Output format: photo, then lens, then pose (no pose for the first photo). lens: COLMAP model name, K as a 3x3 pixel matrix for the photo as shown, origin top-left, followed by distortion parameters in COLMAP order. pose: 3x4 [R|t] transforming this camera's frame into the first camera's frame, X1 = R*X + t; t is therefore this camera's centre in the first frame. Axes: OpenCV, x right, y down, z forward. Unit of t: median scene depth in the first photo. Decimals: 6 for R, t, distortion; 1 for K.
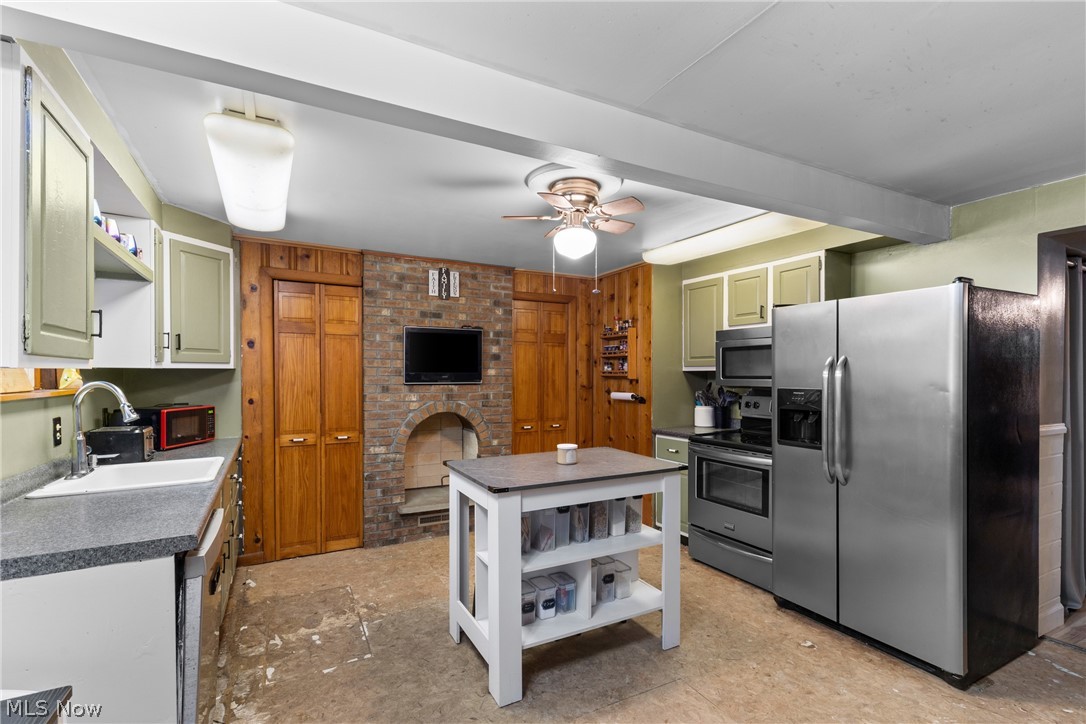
lens RADIAL K [[489.7, 0, 559.5], [0, 489.7, 377.3], [0, 0, 1]] dist [0.008925, -0.002747]
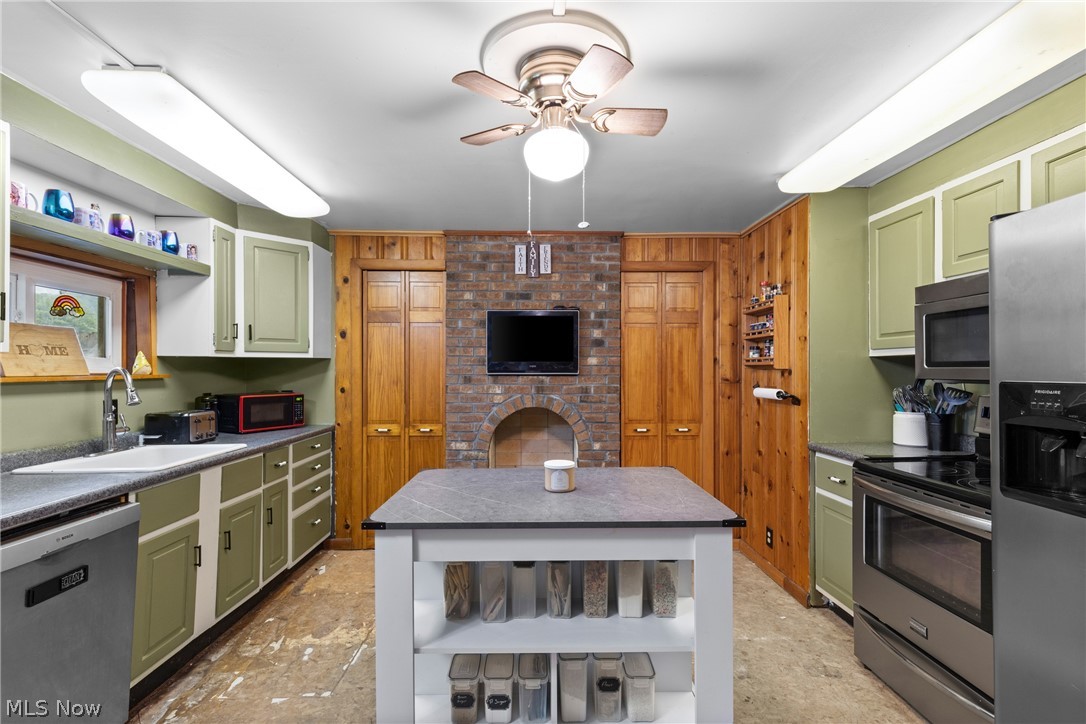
lens RADIAL K [[489.7, 0, 549.3], [0, 489.7, 367.2], [0, 0, 1]] dist [0.008925, -0.002747]
pose [[0.881804, -0.003822, -0.471600, 0.229429], [-0.001197, 0.999946, -0.010342, 0.010735], [0.471614, 0.009685, 0.881752, 0.286567]]
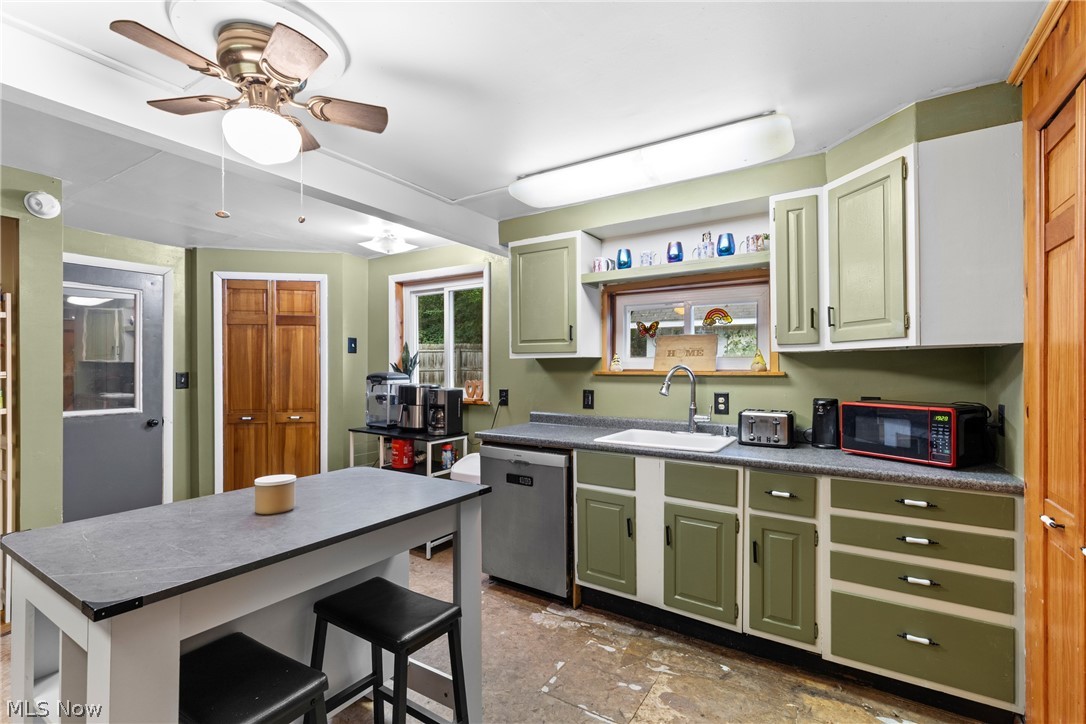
lens RADIAL K [[489.7, 0, 533.9], [0, 489.7, 364.5], [0, 0, 1]] dist [0.008925, -0.002747]
pose [[-0.894370, -0.001301, -0.447327, 0.005242], [-0.001788, 0.999998, 0.000667, 0.004295], [0.447325, 0.001396, -0.894370, 1.158175]]
